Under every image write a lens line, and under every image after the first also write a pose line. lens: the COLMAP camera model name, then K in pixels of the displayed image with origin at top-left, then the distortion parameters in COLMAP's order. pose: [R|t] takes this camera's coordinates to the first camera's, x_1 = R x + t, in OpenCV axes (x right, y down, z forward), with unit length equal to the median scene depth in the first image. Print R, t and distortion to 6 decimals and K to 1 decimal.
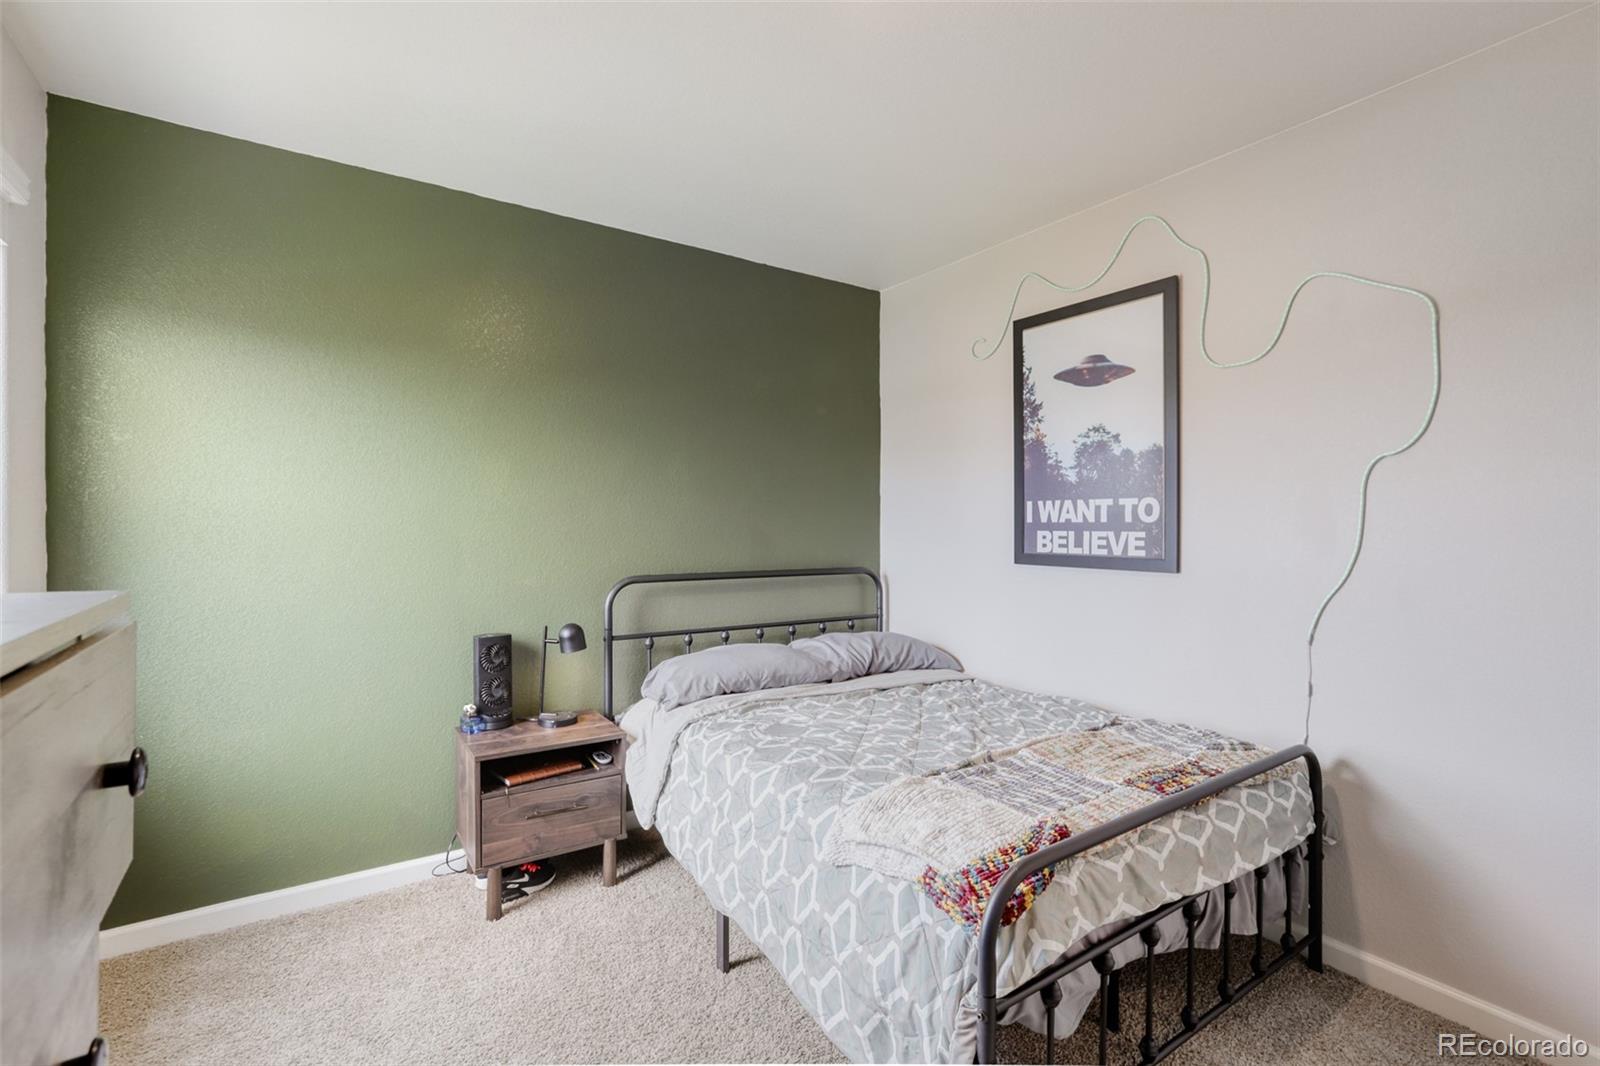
lens RADIAL K [[737.5, 0, 799.9], [0, 737.5, 522.3], [0, 0, 1]] dist [-0.049582, 0.030884]
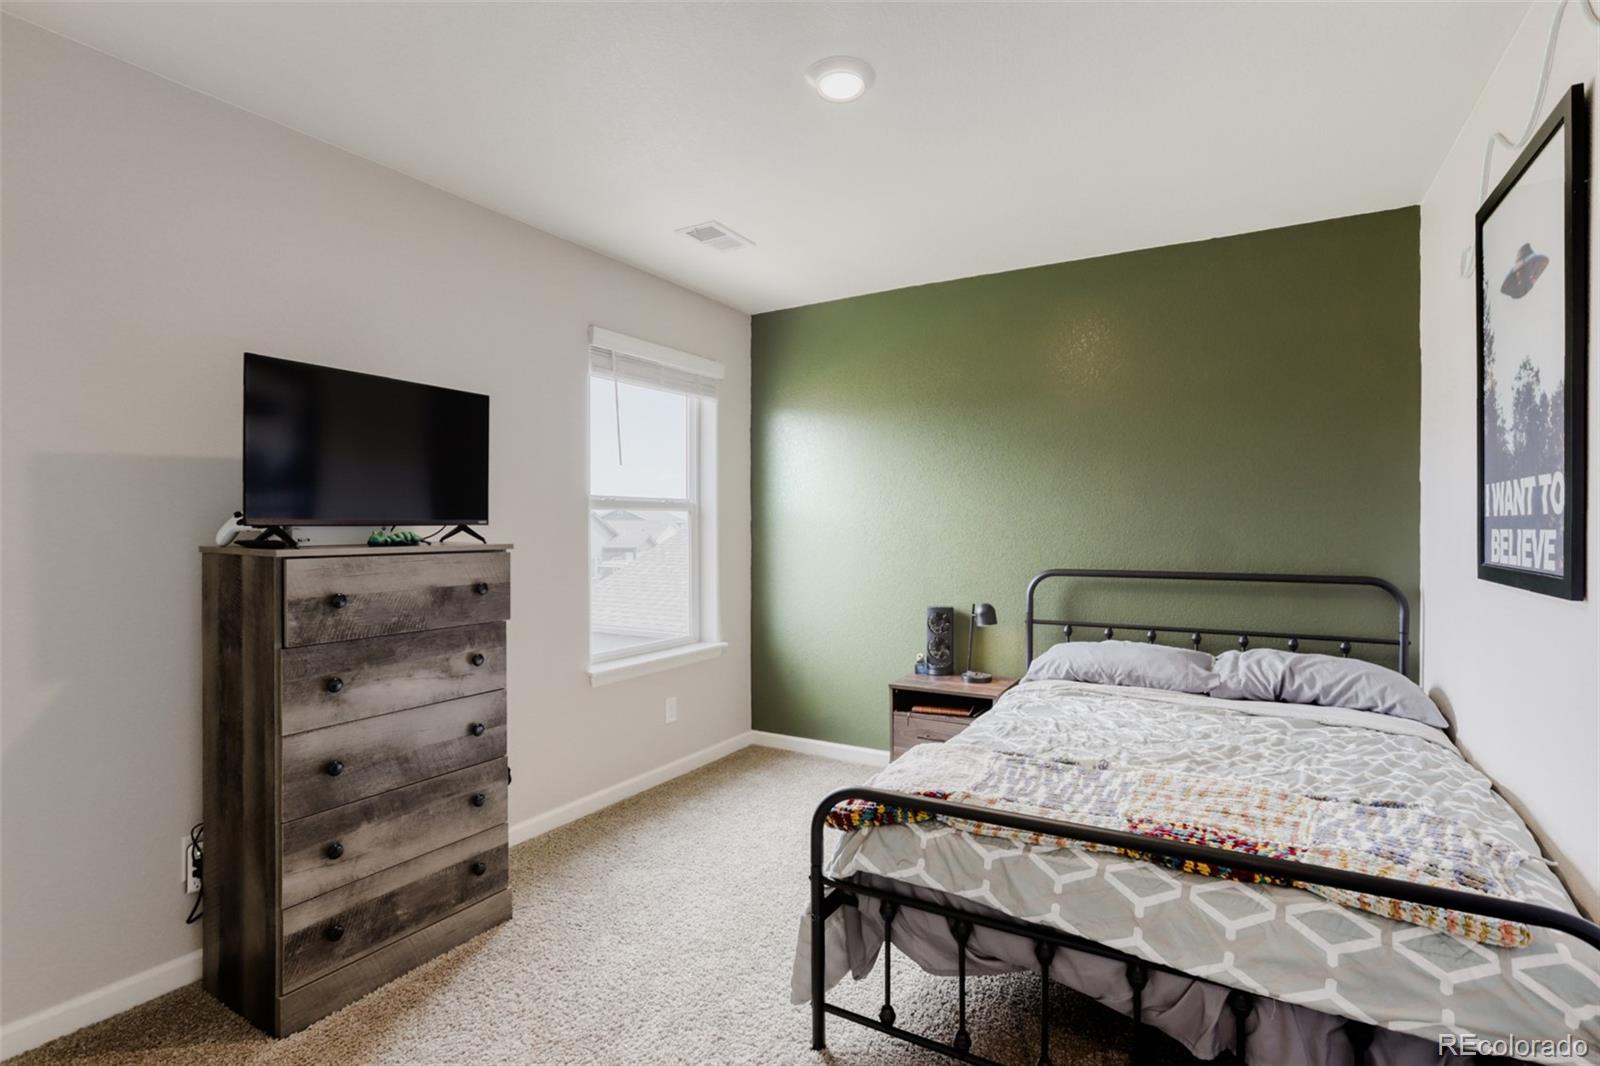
lens RADIAL K [[740.4, 0, 800.0], [0, 740.4, 533.0], [0, 0, 1]] dist [-0.064272, 0.031223]
pose [[0.425314, 0.004381, -0.905035, 0.695815], [0.006960, 0.999943, 0.008111, 0.006205], [0.905019, -0.009749, 0.425260, 0.182552]]
